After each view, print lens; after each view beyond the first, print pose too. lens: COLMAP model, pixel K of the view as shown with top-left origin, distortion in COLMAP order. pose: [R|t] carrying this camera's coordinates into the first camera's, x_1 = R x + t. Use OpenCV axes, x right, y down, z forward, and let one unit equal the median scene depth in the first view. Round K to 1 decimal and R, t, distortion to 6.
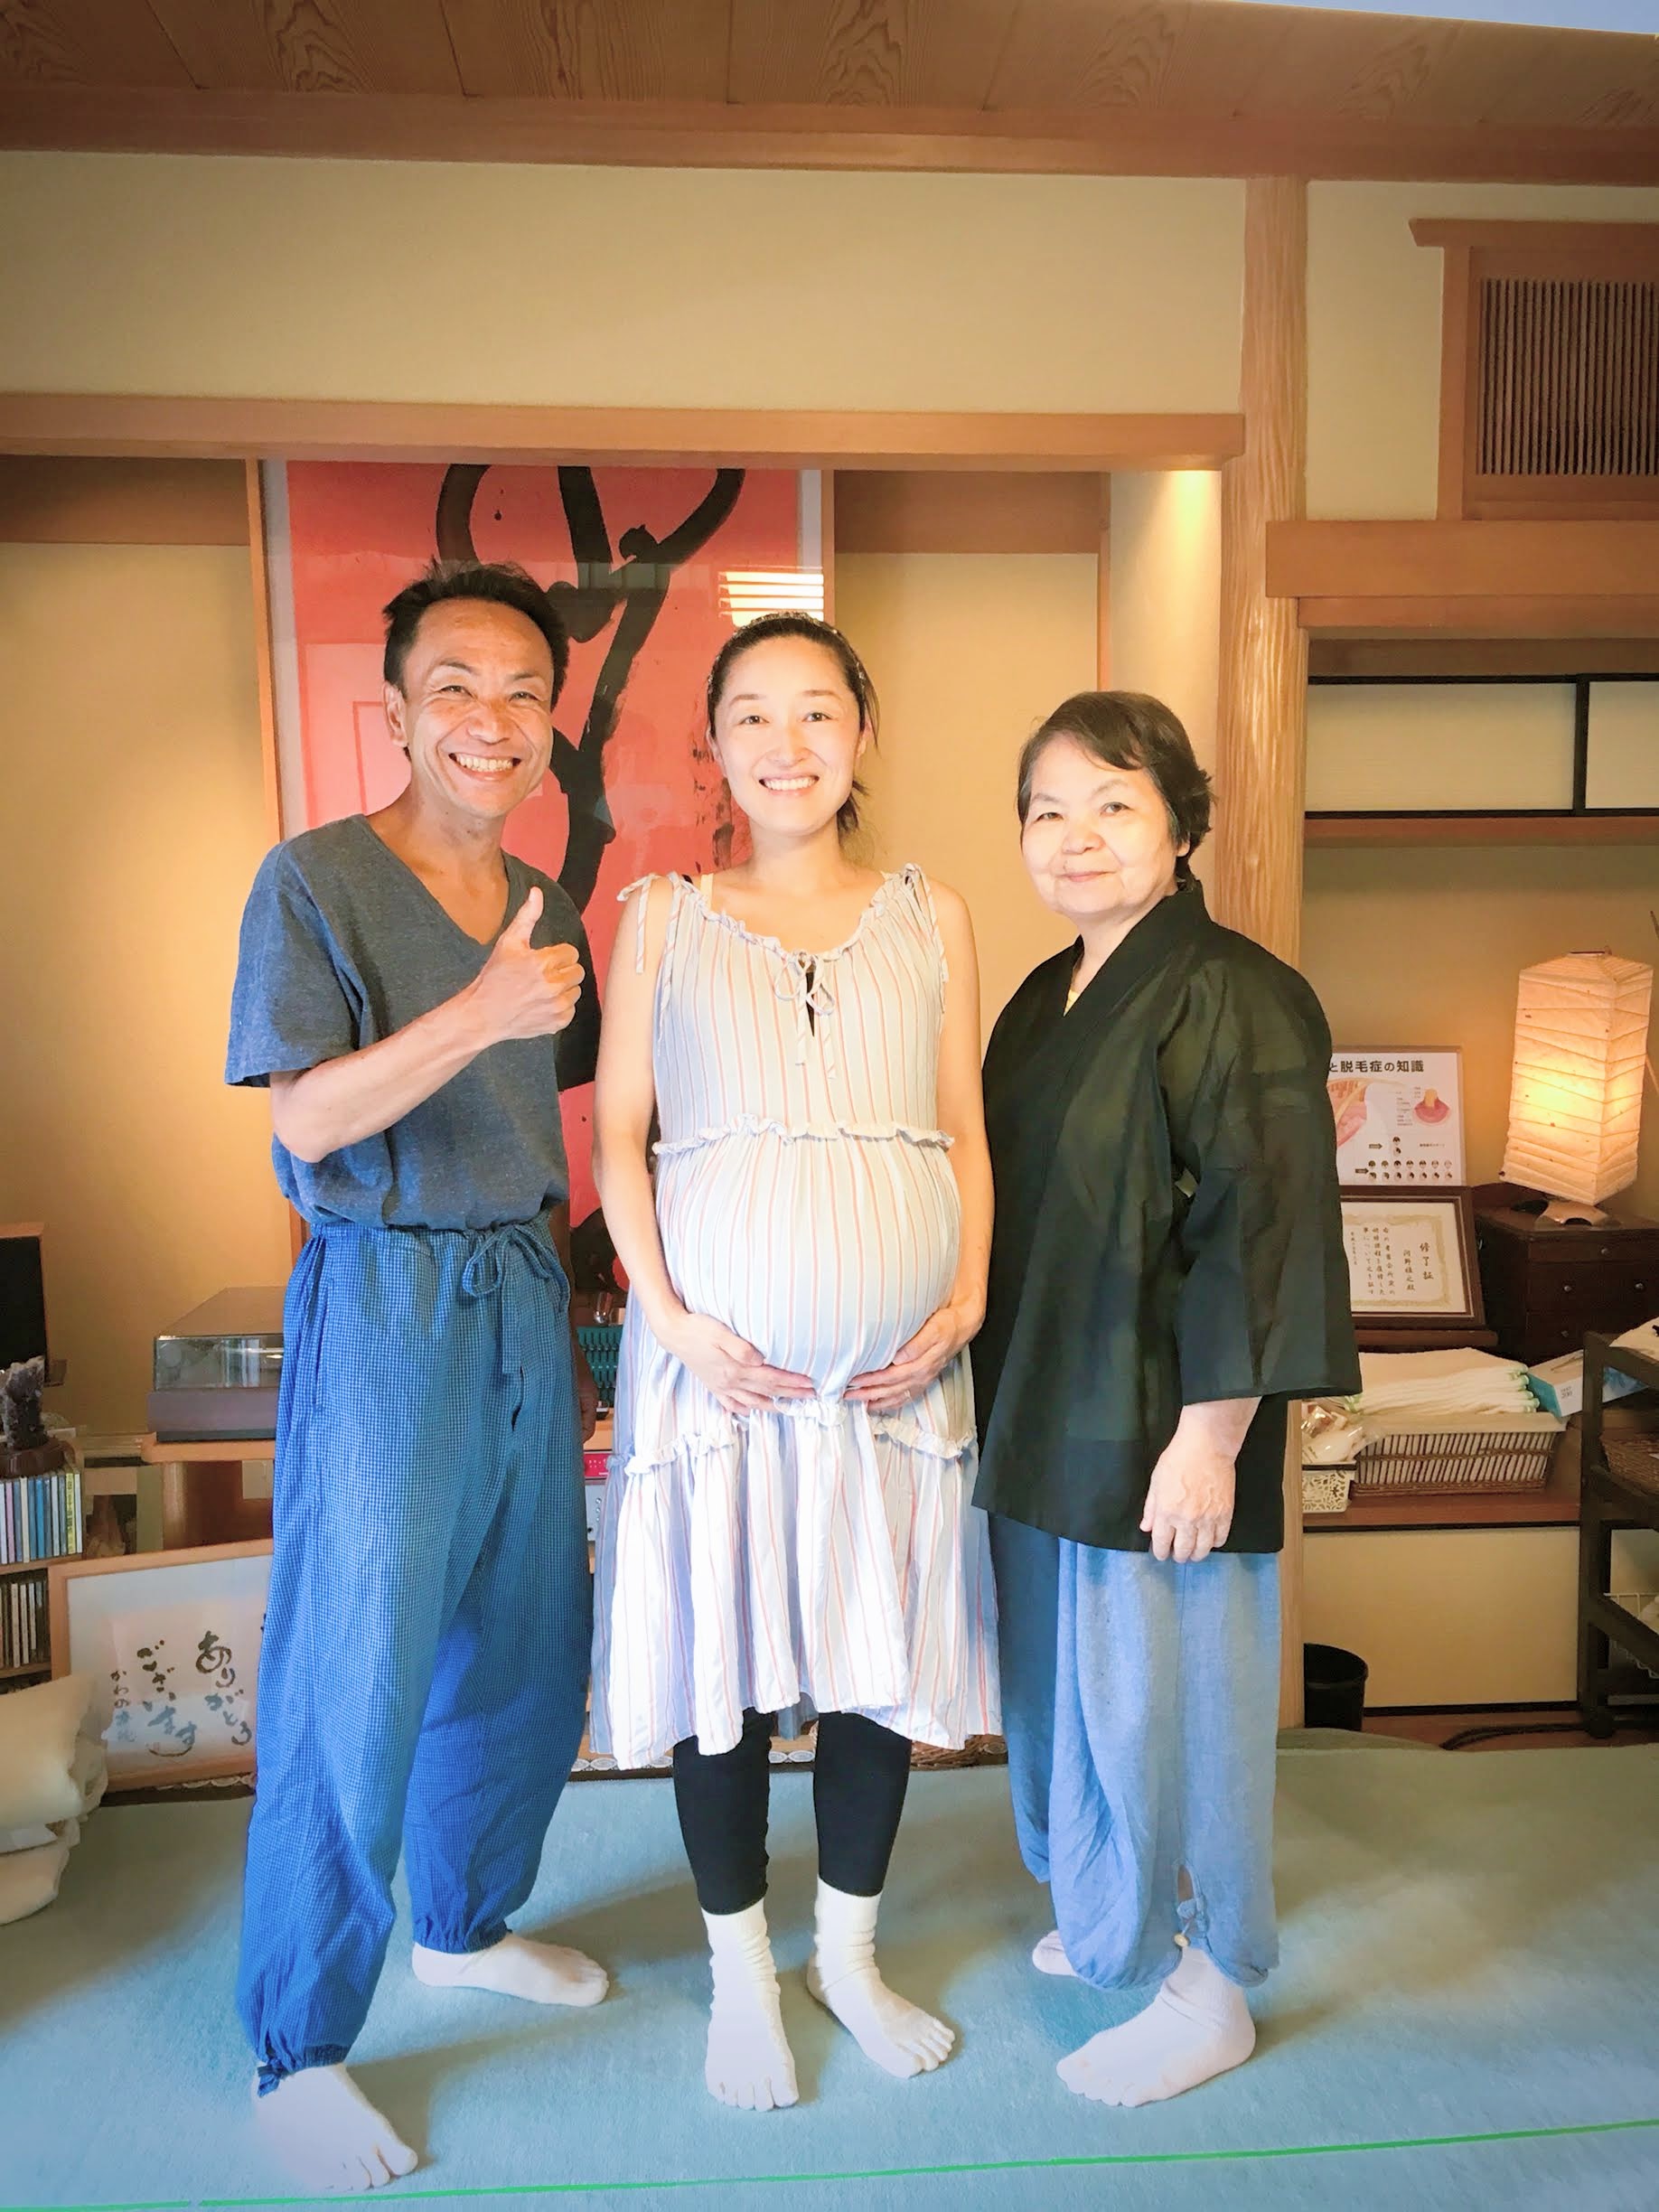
lens RADIAL K [[1838.6, 0, 819.2], [0, 1838.6, 1107.5], [0, 0, 1]] dist [0.025121, -0.047201]
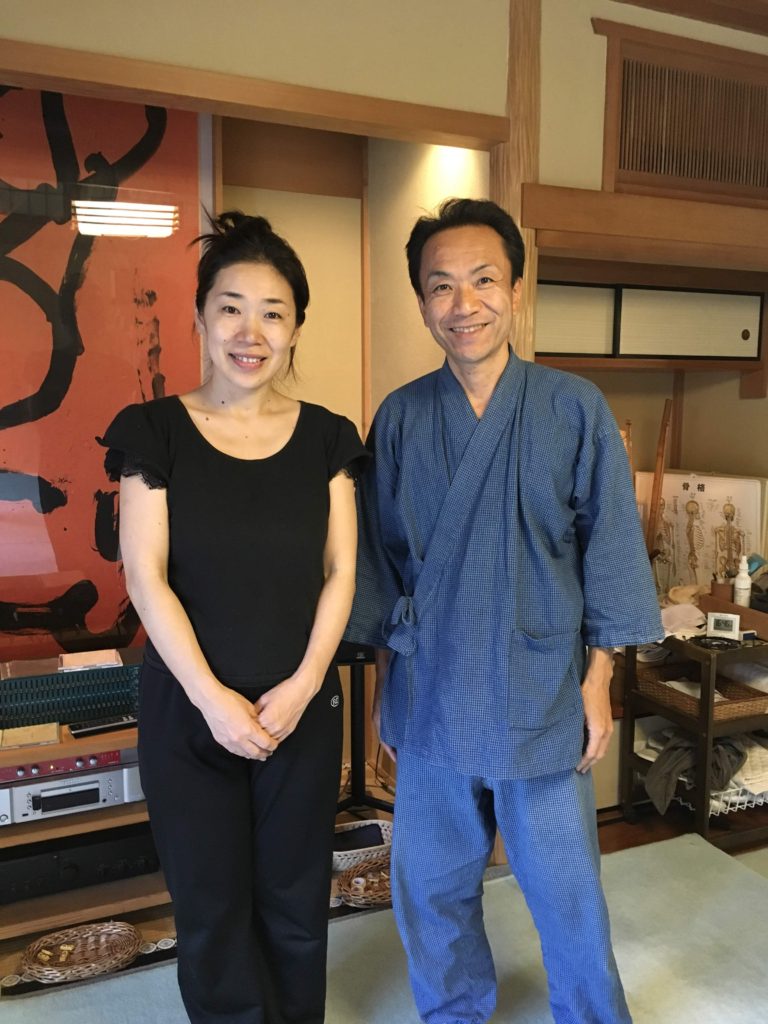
lens RADIAL K [[851.1, 0, 374.7], [0, 851.1, 511.8], [0, 0, 1]] dist [0.025121, -0.047201]
pose [[0.936657, -0.033747, 0.348618, -0.145571], [0.020238, 0.998899, 0.042323, -0.039184], [-0.349662, -0.032587, 0.936309, 0.242181]]
